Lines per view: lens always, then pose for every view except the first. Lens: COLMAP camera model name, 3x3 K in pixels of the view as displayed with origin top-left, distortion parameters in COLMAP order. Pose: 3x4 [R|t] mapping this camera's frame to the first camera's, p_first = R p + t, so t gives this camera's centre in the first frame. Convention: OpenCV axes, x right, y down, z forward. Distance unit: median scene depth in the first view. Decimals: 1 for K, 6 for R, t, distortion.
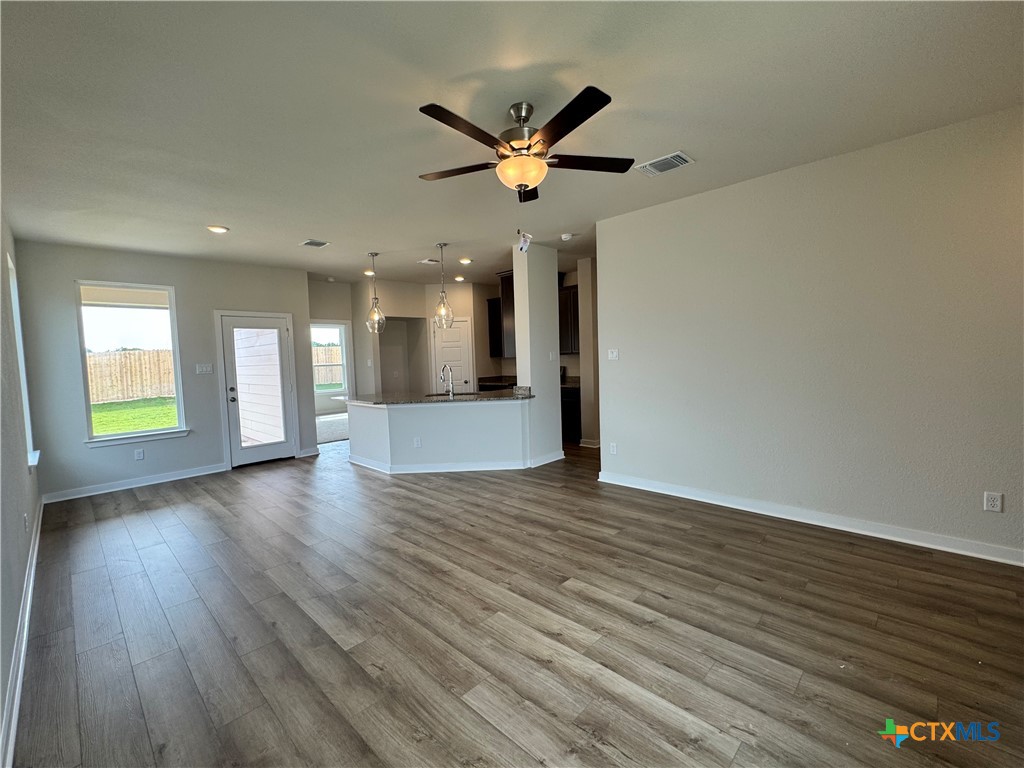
lens RADIAL K [[438.7, 0, 512.0], [0, 438.7, 384.0], [0, 0, 1]] dist [-0.003177, 0.000073]
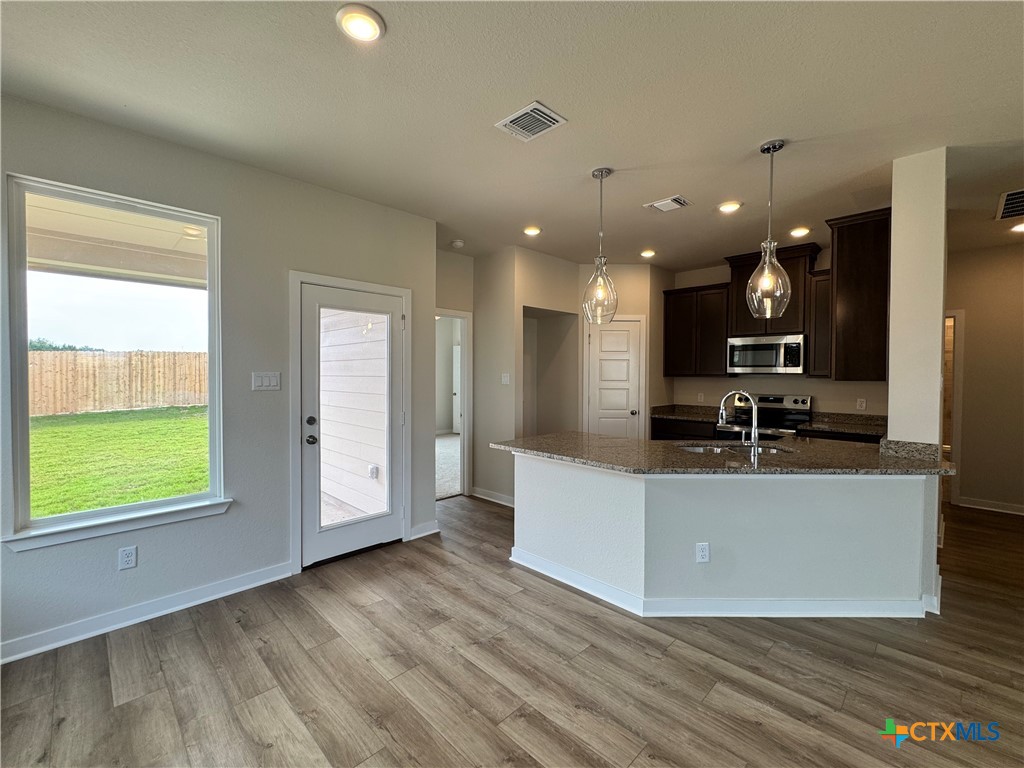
lens RADIAL K [[438.7, 0, 512.0], [0, 438.7, 384.0], [0, 0, 1]] dist [-0.003177, 0.000073]
pose [[0.999095, 0.037885, -0.019331, -0.409235], [-0.038595, 0.998541, -0.037765, -0.023263], [0.017873, 0.038477, 0.999100, 0.497103]]
